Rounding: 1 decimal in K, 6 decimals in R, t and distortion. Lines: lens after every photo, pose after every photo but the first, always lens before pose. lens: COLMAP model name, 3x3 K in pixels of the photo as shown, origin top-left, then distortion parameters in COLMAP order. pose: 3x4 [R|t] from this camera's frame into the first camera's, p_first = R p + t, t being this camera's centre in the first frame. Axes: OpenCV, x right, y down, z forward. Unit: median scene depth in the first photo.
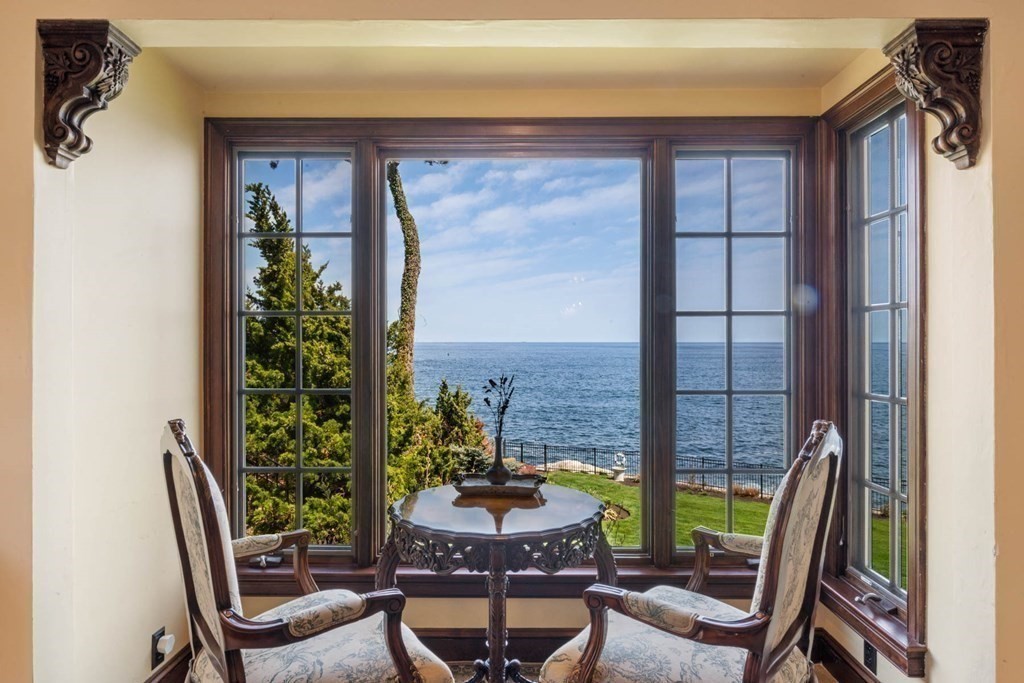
lens RADIAL K [[644.0, 0, 512.0], [0, 644.0, 341.5], [0, 0, 1]] dist [0.000837, 0.000017]
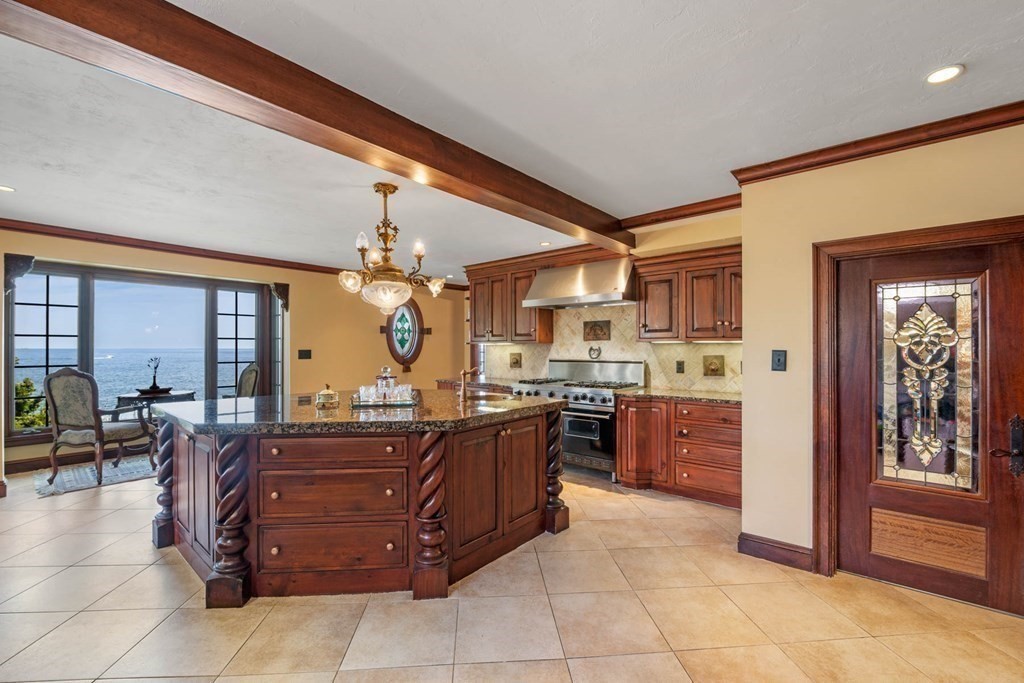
lens RADIAL K [[425.1, 0, 512.0], [0, 425.1, 341.5], [0, 0, 1]] dist [-0.001754, -0.000150]
pose [[0.652847, 0.008632, 0.757441, -0.394387], [0.002134, 0.999910, -0.013234, 0.004247], [-0.757487, 0.010256, 0.652769, -1.502936]]
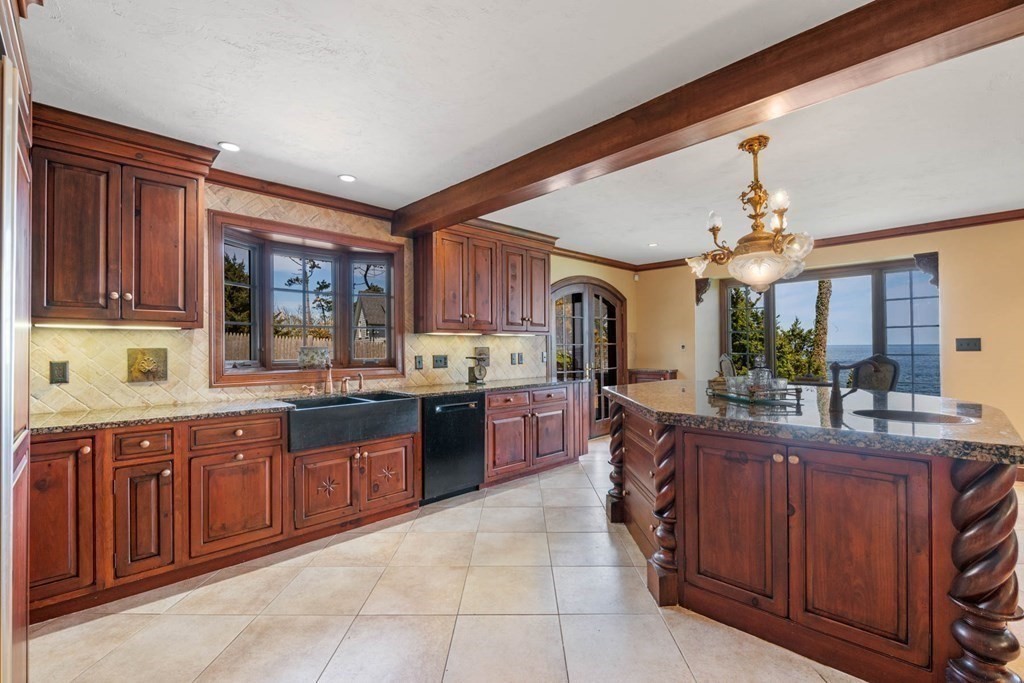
lens RADIAL K [[449.4, 0, 512.0], [0, 449.4, 341.5], [0, 0, 1]] dist [-0.012780, 0.000092]
pose [[0.702365, -0.017388, -0.711605, 0.492203], [0.010843, 0.999847, -0.013730, 0.029759], [0.711735, 0.001928, 0.702446, -1.596330]]
